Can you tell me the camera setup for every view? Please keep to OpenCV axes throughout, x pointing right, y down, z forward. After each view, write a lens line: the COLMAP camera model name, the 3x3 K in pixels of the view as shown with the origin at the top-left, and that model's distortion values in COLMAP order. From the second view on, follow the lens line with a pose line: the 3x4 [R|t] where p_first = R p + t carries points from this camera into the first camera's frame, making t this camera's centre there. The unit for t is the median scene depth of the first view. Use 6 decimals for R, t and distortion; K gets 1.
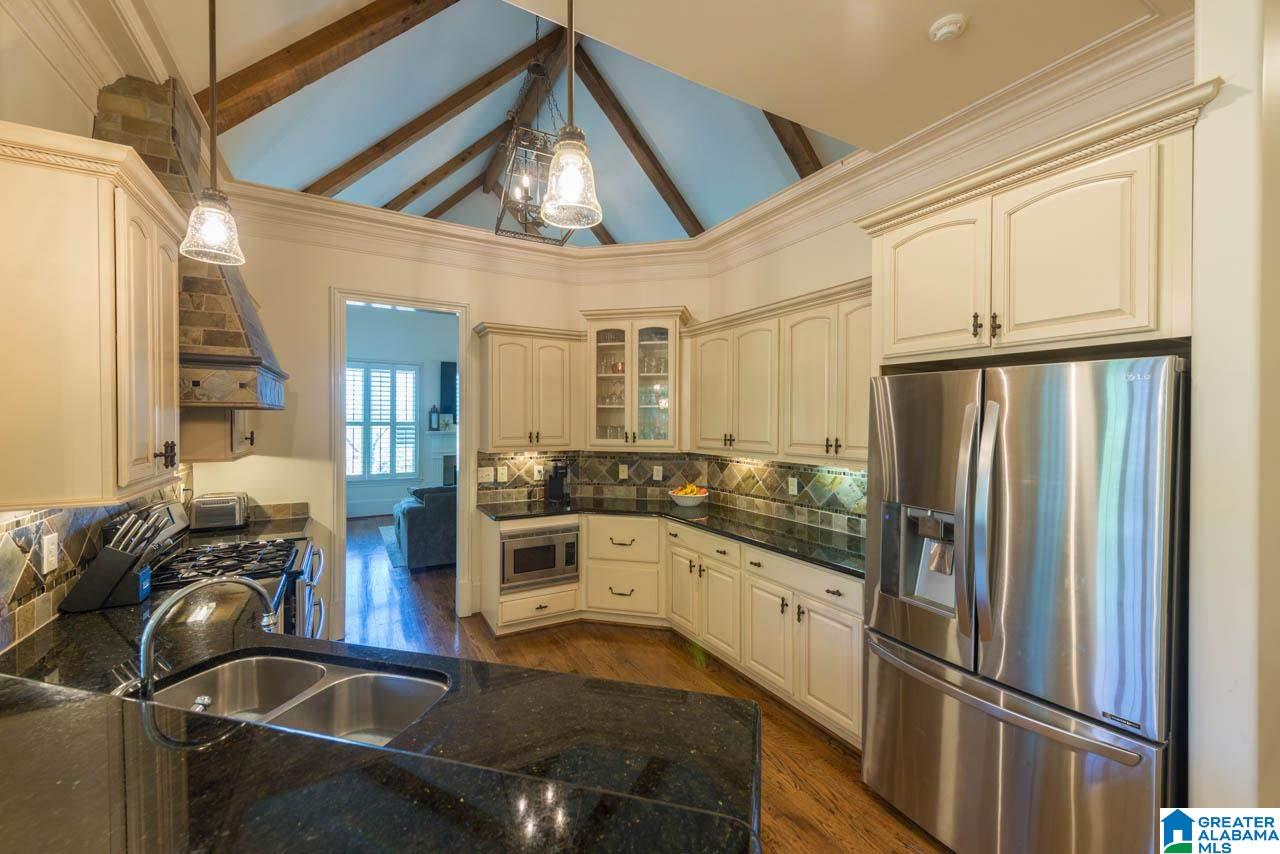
lens RADIAL K [[489.4, 0, 640.0], [0, 489.4, 427.0], [0, 0, 1]] dist [0.000492, -0.002353]
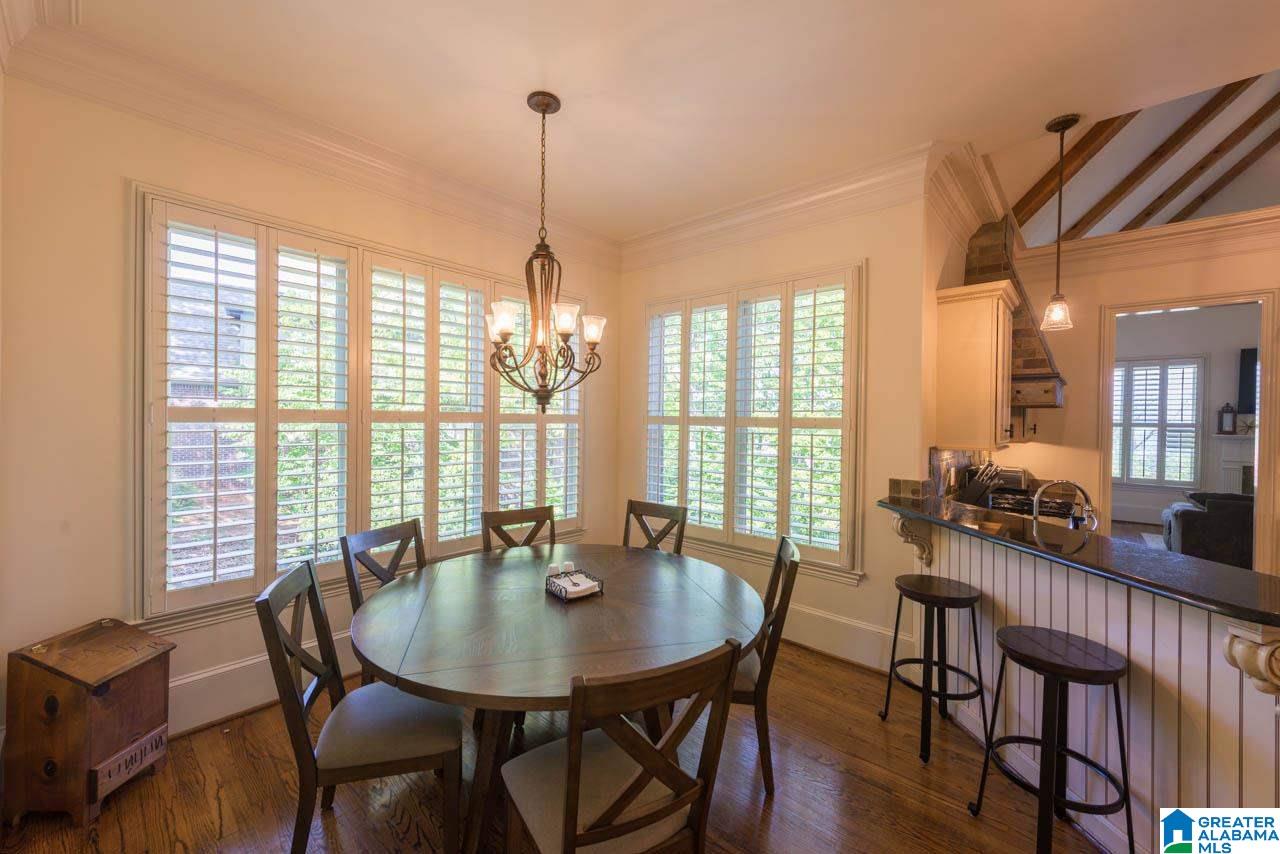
lens RADIAL K [[489.4, 0, 640.0], [0, 489.4, 427.0], [0, 0, 1]] dist [0.000492, -0.002353]
pose [[0.284308, 0.007081, -0.958707, 0.128524], [-0.018664, 0.999824, 0.001850, 0.020038], [0.958551, 0.017368, 0.284390, -0.270985]]
